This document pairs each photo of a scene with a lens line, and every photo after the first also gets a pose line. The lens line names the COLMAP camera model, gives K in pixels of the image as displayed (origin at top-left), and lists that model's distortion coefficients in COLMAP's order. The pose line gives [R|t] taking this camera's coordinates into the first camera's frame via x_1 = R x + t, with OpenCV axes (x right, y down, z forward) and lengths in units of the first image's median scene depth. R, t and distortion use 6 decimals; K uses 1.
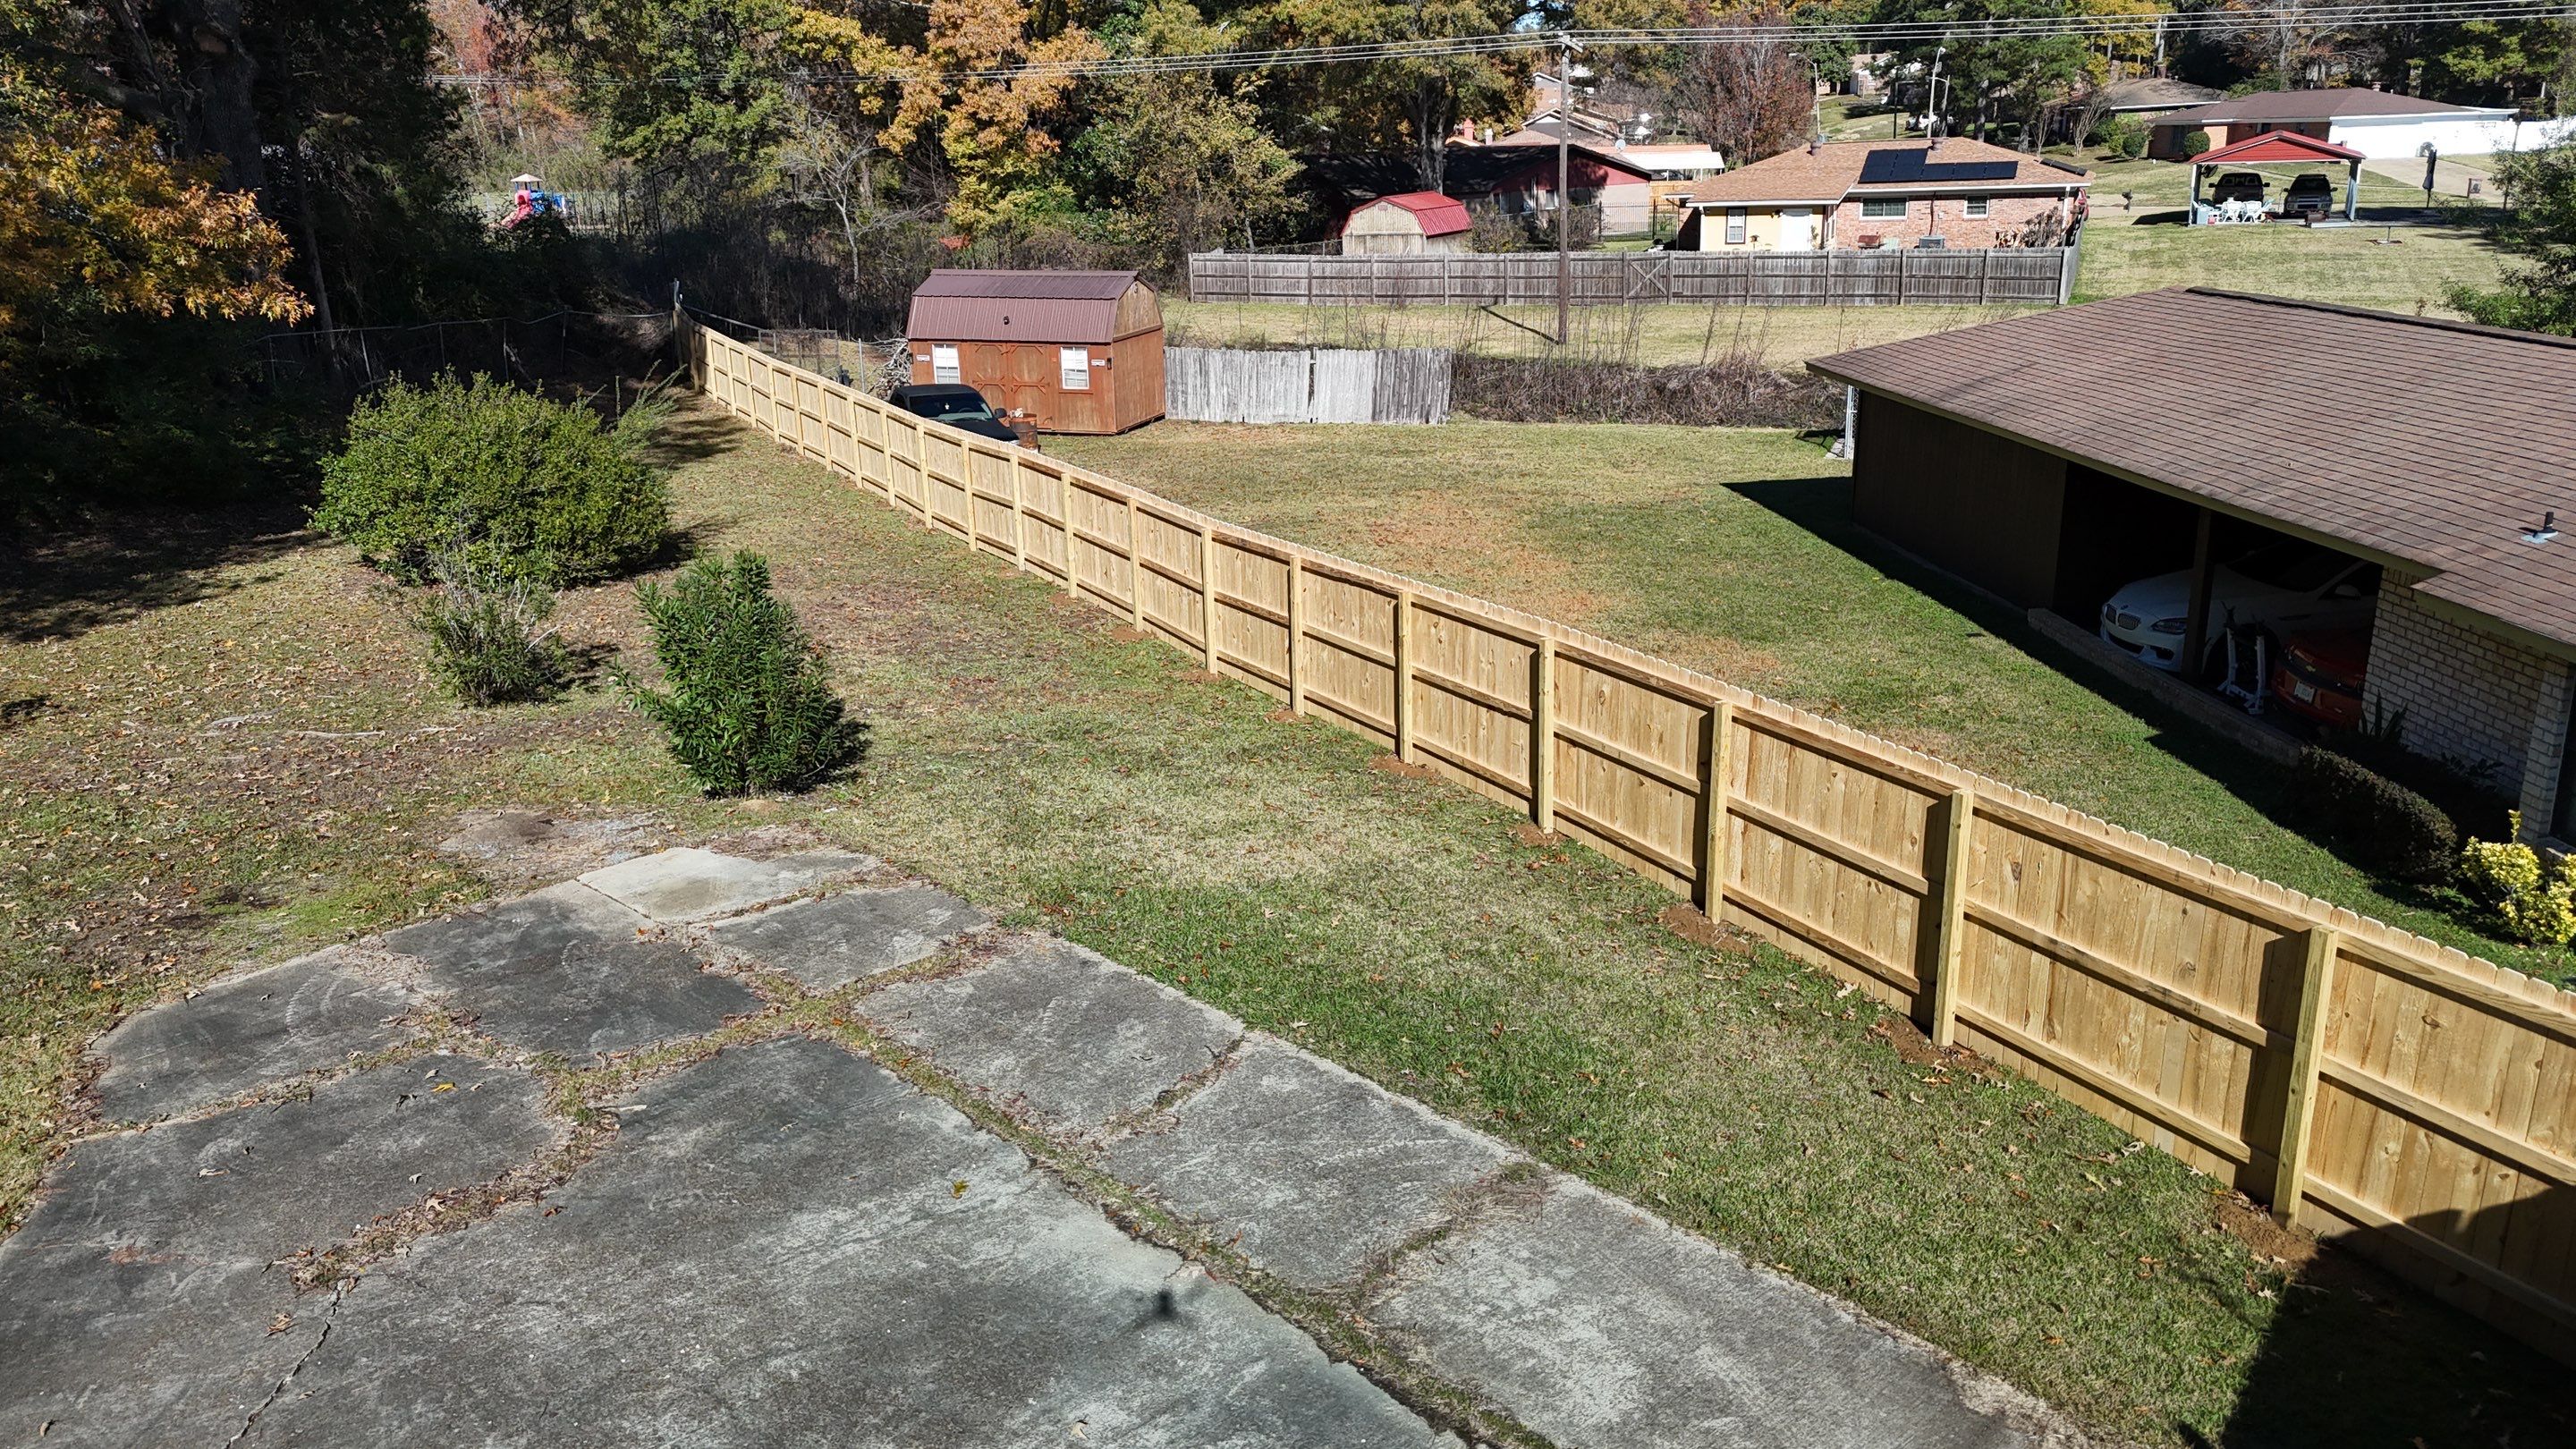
lens RADIAL K [[1816.3, 0, 1288.0], [0, 1816.3, 724.5], [0, 0, 1]] dist [0.035643, -0.001040]
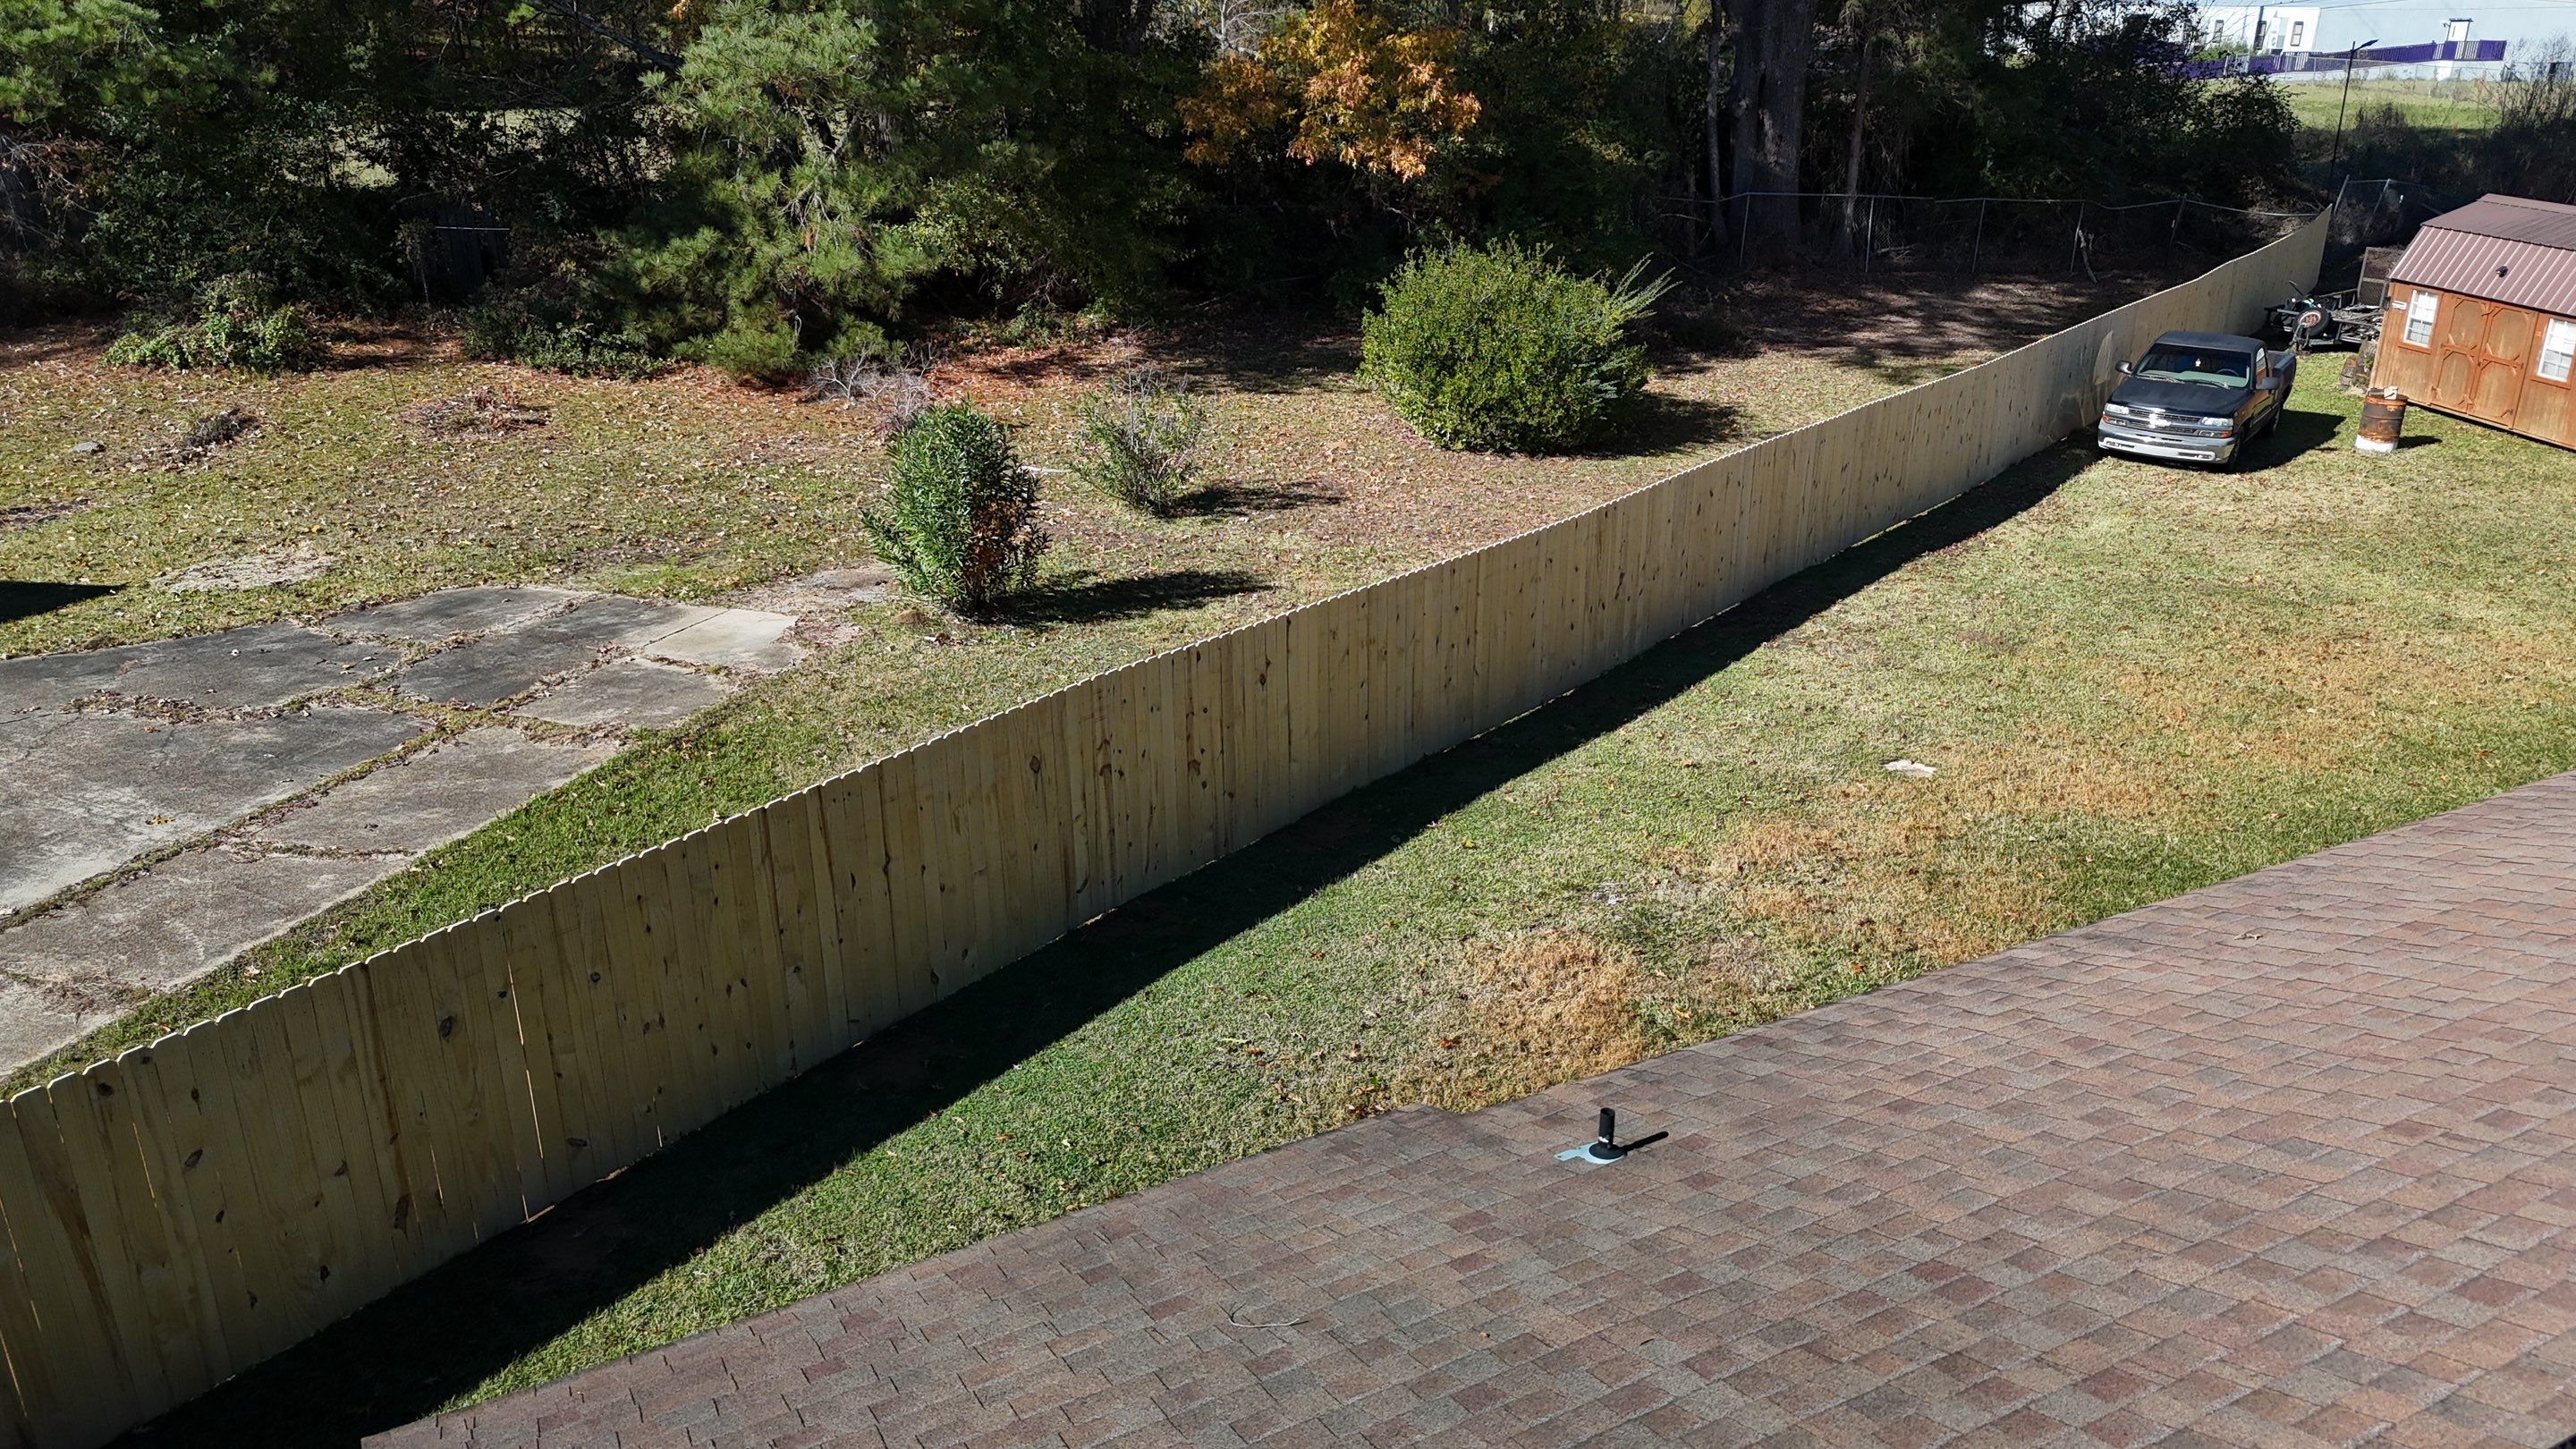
lens RADIAL K [[1816.3, 0, 1288.0], [0, 1816.3, 724.5], [0, 0, 1]] dist [0.035643, -0.001040]
pose [[0.462597, 0.350088, -0.814520, 1.018374], [-0.286542, 0.928464, 0.236323, -0.300923], [0.838986, 0.124072, 0.529820, 0.726363]]
